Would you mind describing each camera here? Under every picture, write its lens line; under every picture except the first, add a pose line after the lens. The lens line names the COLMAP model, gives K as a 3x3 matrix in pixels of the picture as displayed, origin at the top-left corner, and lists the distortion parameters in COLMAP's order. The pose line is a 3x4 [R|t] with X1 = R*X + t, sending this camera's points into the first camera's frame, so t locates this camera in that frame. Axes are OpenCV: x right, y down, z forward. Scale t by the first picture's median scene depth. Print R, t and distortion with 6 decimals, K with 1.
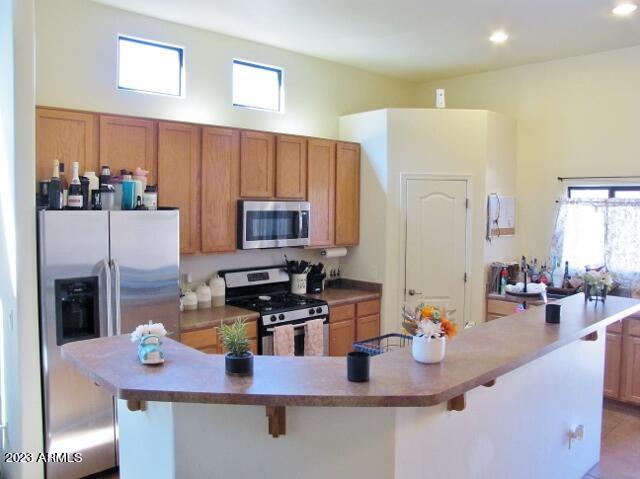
lens RADIAL K [[541.2, 0, 320.0], [0, 541.2, 239.5], [0, 0, 1]] dist [-0.124235, 0.009949]
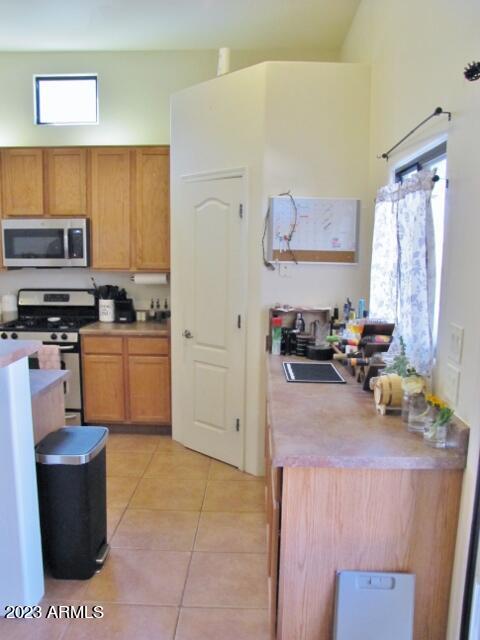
lens RADIAL K [[541.2, 0, 240.9], [0, 541.2, 344.9], [0, 0, 1]] dist [-0.124235, 0.009949]
pose [[0.700264, 0.126269, -0.702628, 0.779419], [-0.049739, 0.990471, 0.128425, 0.012241], [0.712149, -0.054984, 0.699872, 0.532463]]
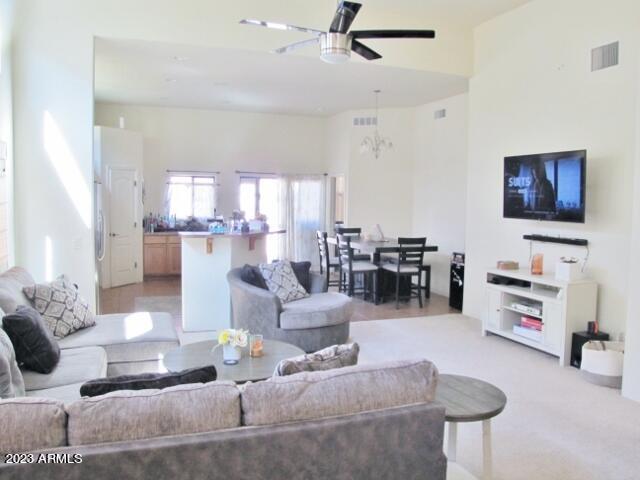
lens RADIAL K [[541.2, 0, 320.0], [0, 541.2, 240.0], [0, 0, 1]] dist [-0.124235, 0.009949]
pose [[0.423736, -0.072953, 0.902843, -1.104685], [0.040139, 0.997284, 0.061746, 0.037468], [-0.904896, 0.010076, 0.425514, -0.323381]]
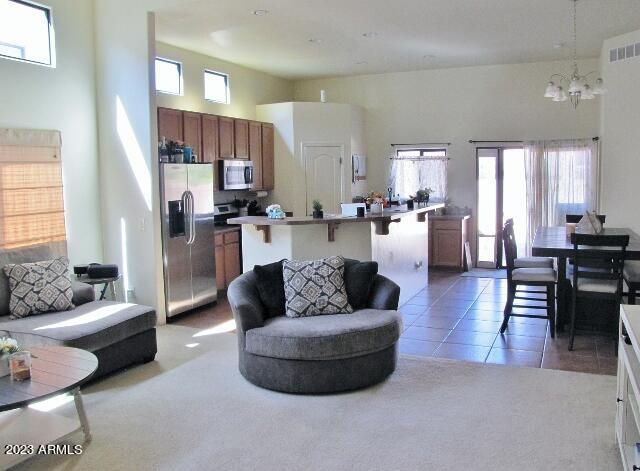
lens RADIAL K [[548.6, 0, 320.0], [0, 548.6, 235.5], [0, 0, 1]] dist [-0.111142, 0.000305]
pose [[0.933787, -0.061372, 0.352526, -0.402301], [0.043241, 0.997316, 0.059087, 0.061256], [-0.355206, -0.039931, 0.933935, -0.572545]]
